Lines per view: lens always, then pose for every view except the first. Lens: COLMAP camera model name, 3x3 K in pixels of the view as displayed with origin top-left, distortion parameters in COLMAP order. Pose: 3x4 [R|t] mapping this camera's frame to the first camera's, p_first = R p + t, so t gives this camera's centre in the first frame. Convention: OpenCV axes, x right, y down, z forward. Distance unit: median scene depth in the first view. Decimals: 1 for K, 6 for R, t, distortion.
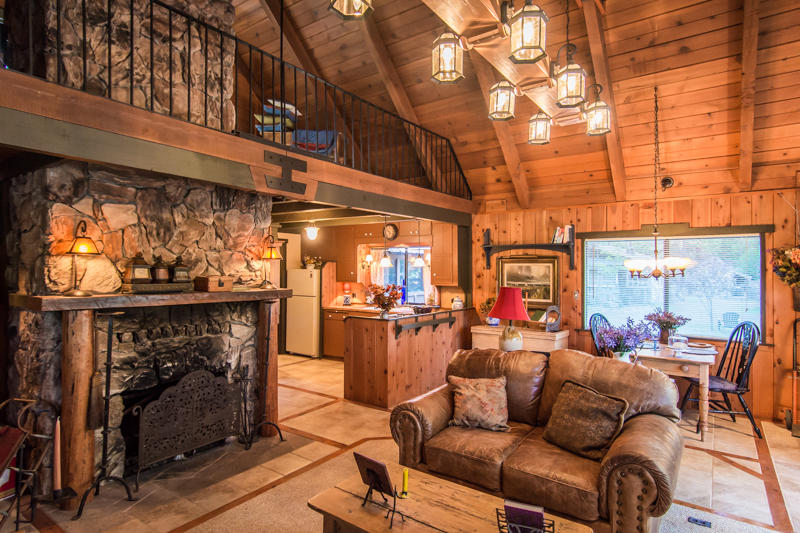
lens RADIAL K [[422.9, 0, 400.0], [0, 422.9, 266.5], [0, 0, 1]] dist [0.004093, -0.019722]
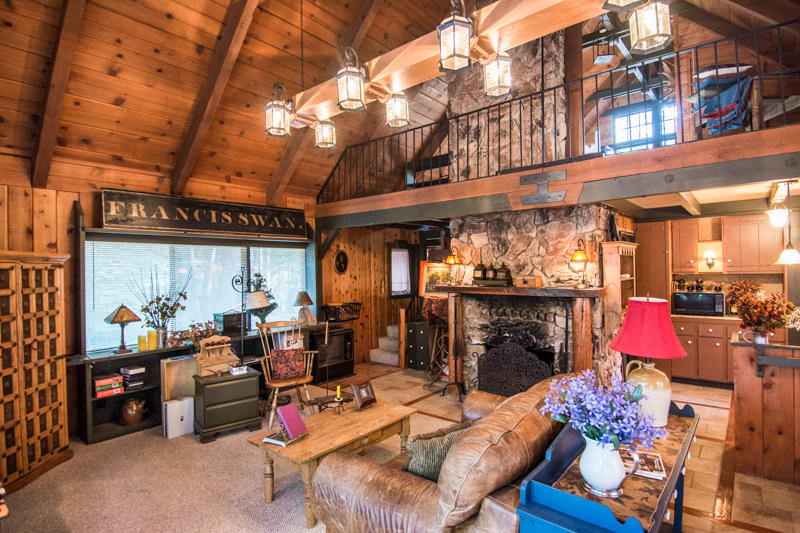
lens RADIAL K [[422.9, 0, 400.0], [0, 422.9, 266.5], [0, 0, 1]] dist [0.004093, -0.019722]
pose [[-0.070638, -0.012403, -0.997425, 0.543012], [0.017611, 0.999751, -0.013679, 0.002418], [0.997347, -0.018532, -0.070402, 0.406416]]
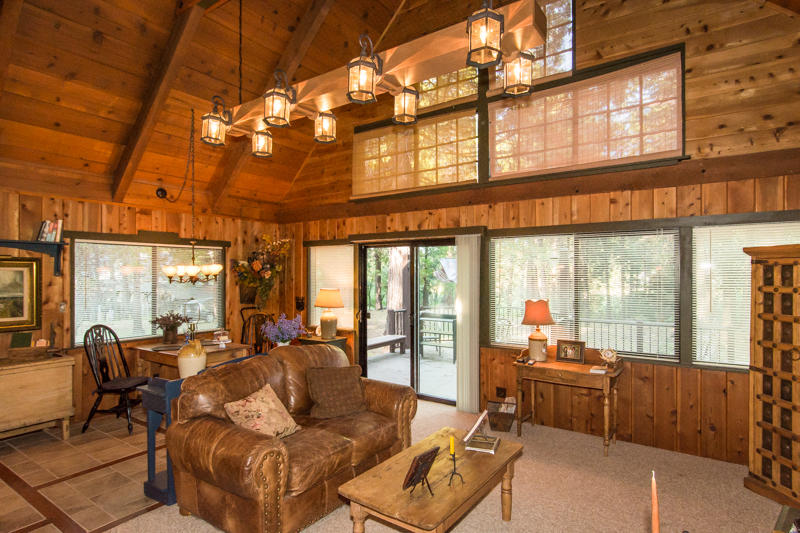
lens RADIAL K [[442.5, 0, 401.2], [0, 442.5, 275.9], [0, 0, 1]] dist [0.001528, 0.000826]
pose [[-0.017224, -0.005853, 0.999835, -0.413418], [-0.001674, 0.999982, 0.005825, 0.001549], [-0.999850, -0.001573, -0.017233, 0.345067]]
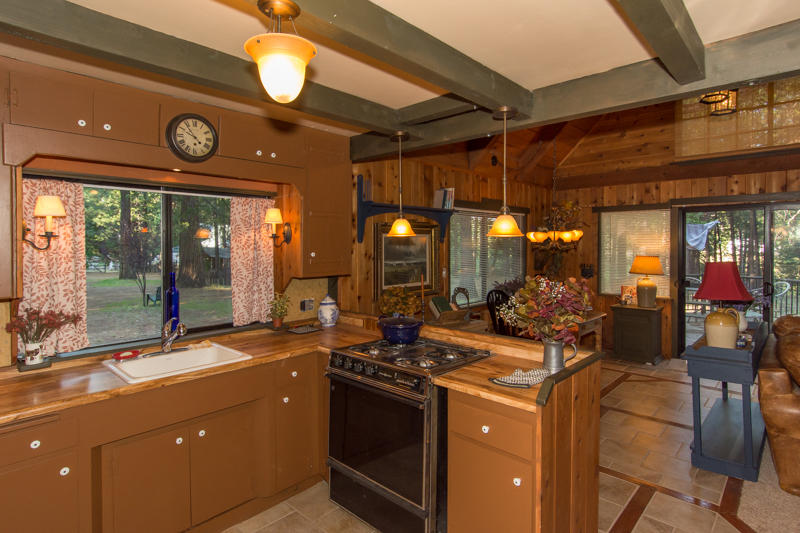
lens RADIAL K [[432.9, 0, 385.8], [0, 432.9, 243.4], [0, 0, 1]] dist [-0.000091, -0.000256]
pose [[0.131239, -0.001713, 0.991349, -0.419000], [0.003194, 0.999994, 0.001305, 0.007642], [-0.991346, 0.002995, 0.131243, 0.939030]]
